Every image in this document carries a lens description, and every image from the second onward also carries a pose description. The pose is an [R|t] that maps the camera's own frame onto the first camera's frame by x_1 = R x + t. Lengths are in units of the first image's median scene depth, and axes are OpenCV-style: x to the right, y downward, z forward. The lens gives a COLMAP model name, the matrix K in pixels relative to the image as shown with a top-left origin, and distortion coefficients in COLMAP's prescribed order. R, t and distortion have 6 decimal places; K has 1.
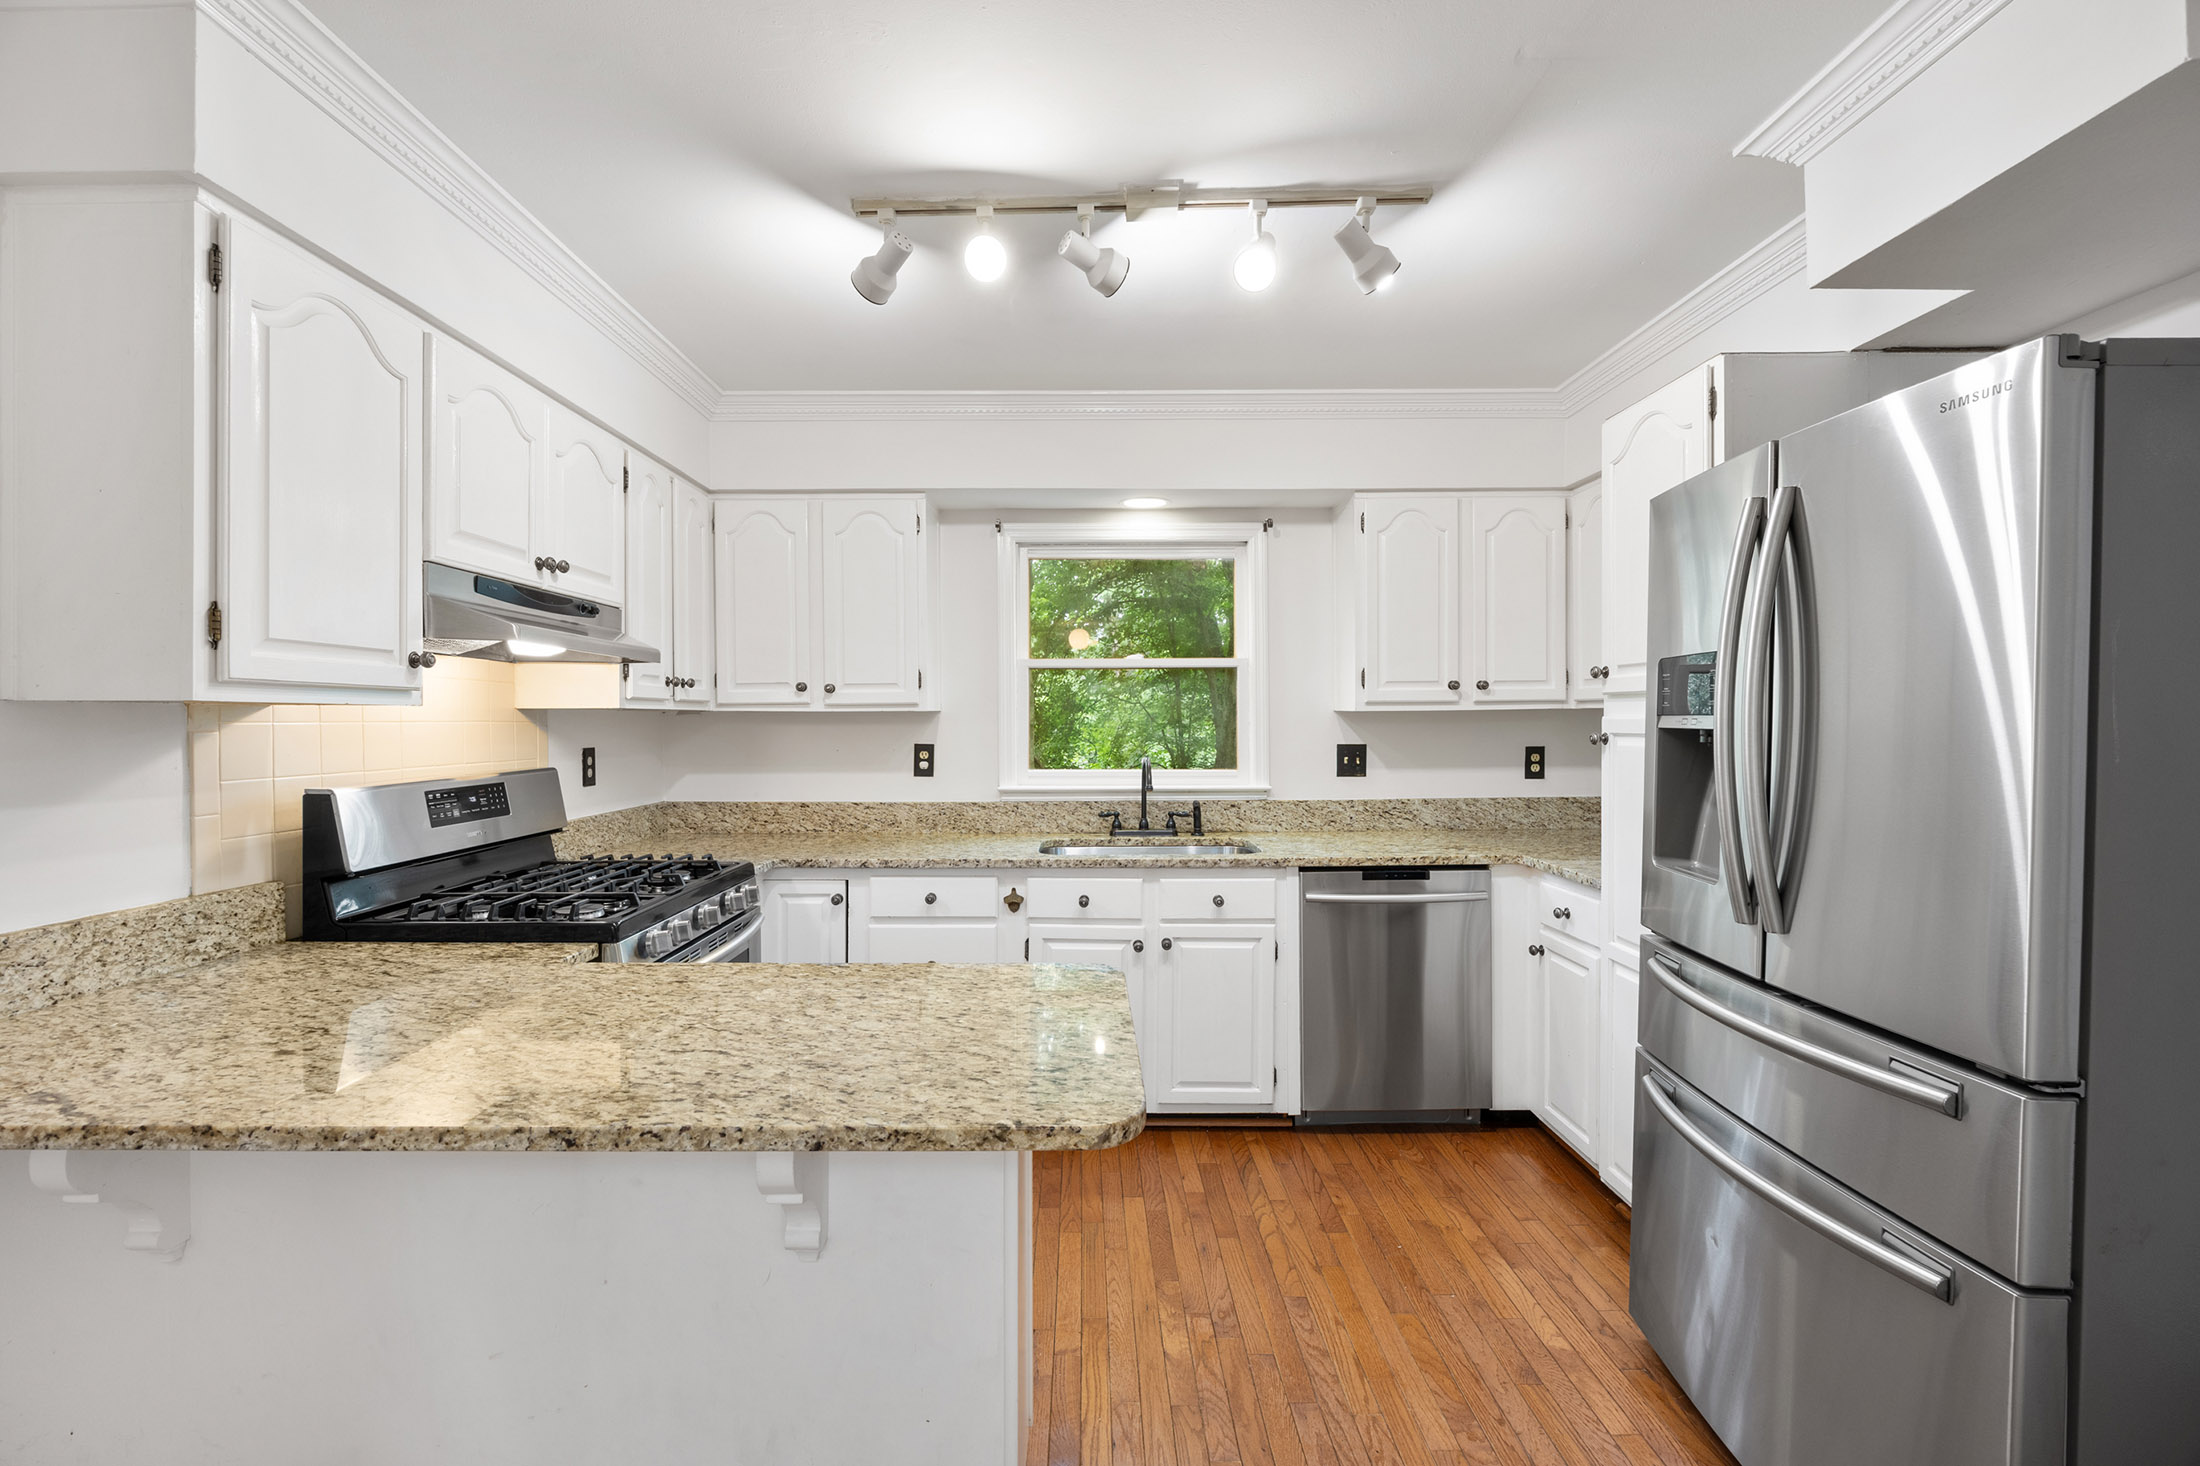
lens RADIAL K [[896.0, 0, 1087.6], [0, 896.0, 722.5], [0, 0, 1]] dist [-0.008168, 0.000206]
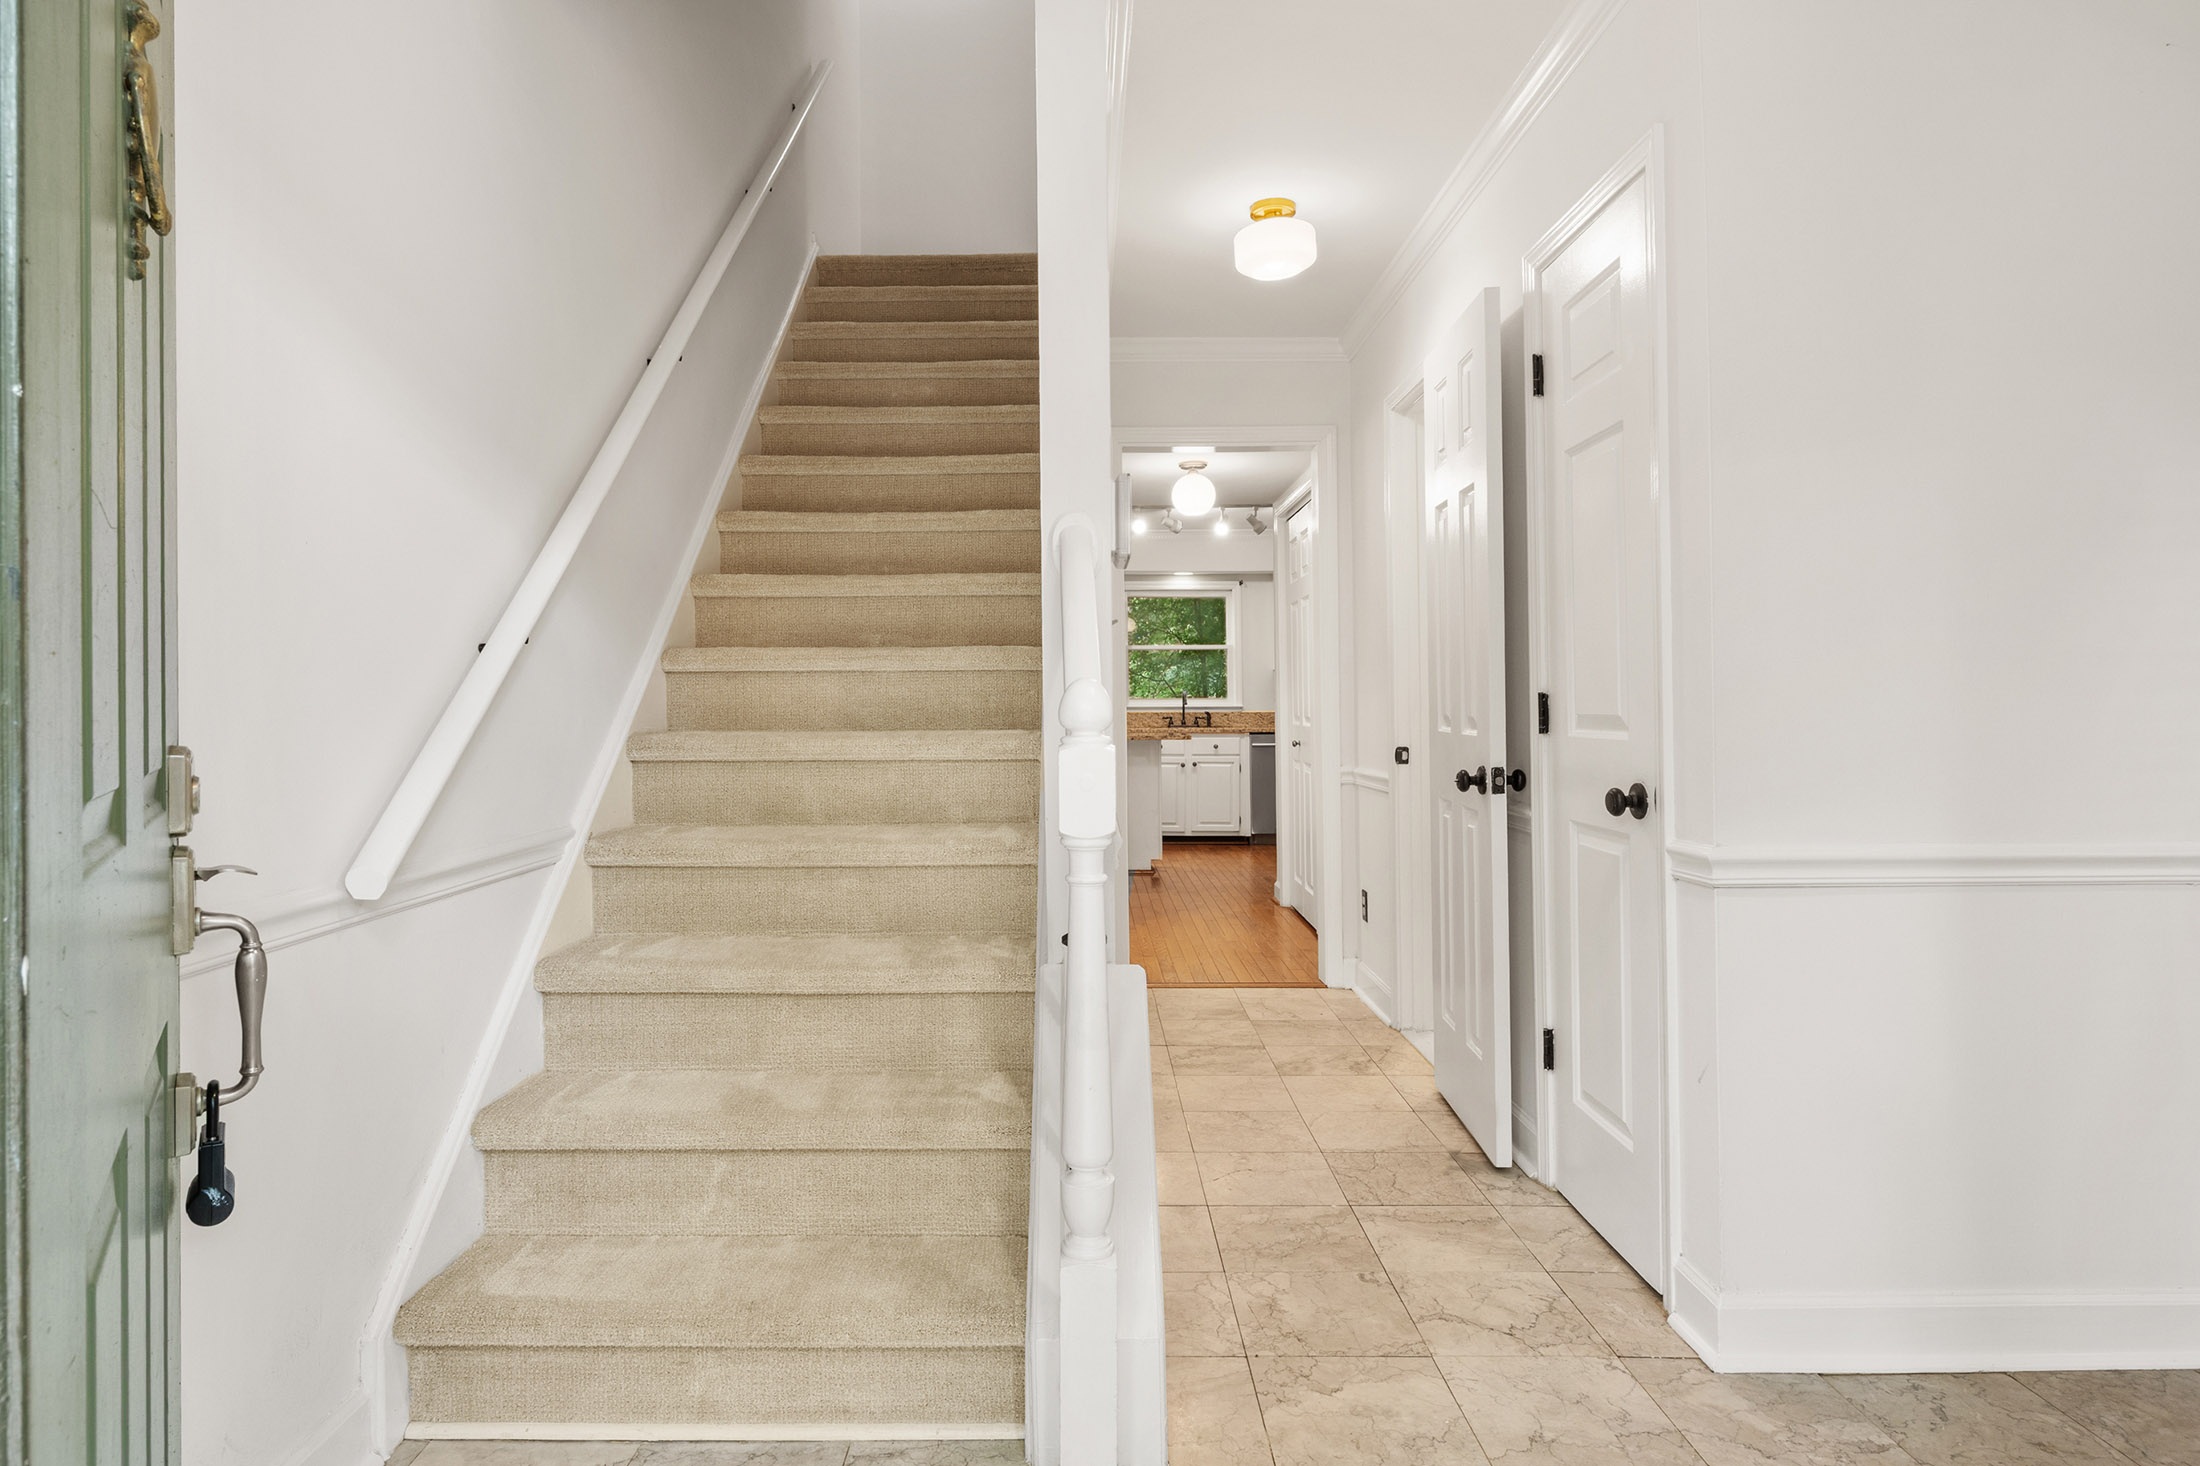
lens RADIAL K [[1166.2, 0, 1095.0], [0, 1166.2, 704.2], [0, 0, 1]] dist [0.001230, 0.000357]
pose [[0.999957, -0.001338, 0.009217, -0.211649], [0.001428, 0.999952, -0.009738, 0.117248], [-0.009203, 0.009750, 0.999910, -2.166220]]
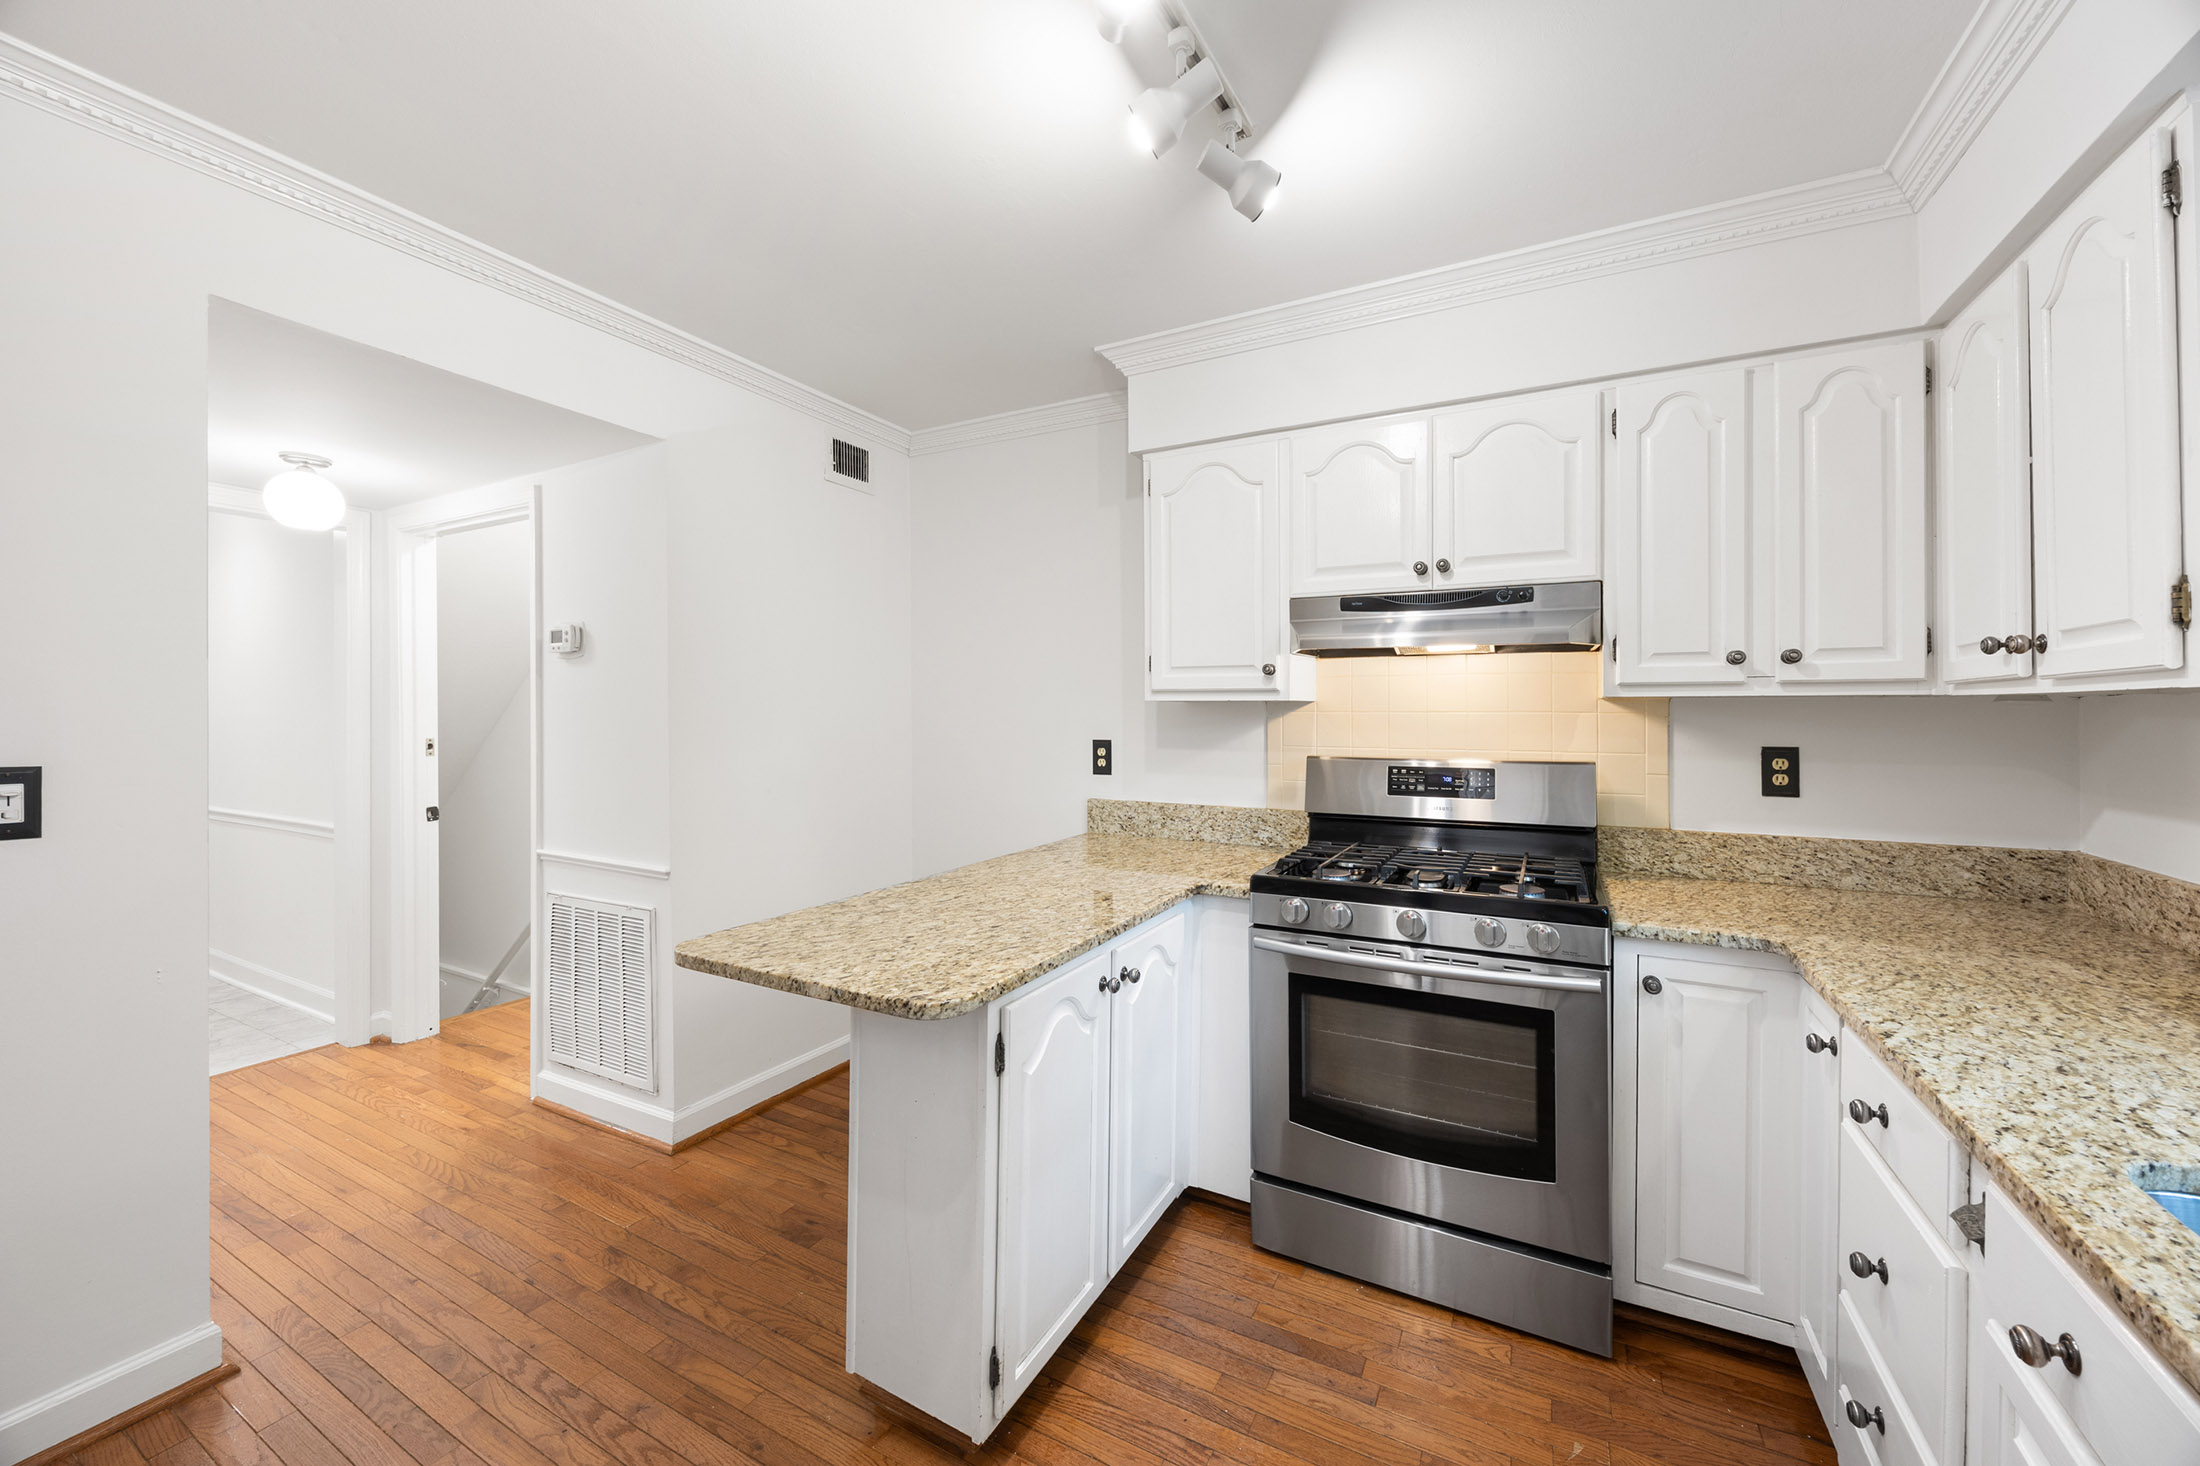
lens RADIAL K [[839.0, 0, 1092.6], [0, 839.0, 713.0], [0, 0, 1]] dist [-0.011631, 0.000022]
pose [[-0.480431, 0.001240, -0.877032, 0.372217], [-0.003279, 0.999989, 0.003210, -0.001263], [0.877026, 0.004418, -0.480422, 0.864400]]
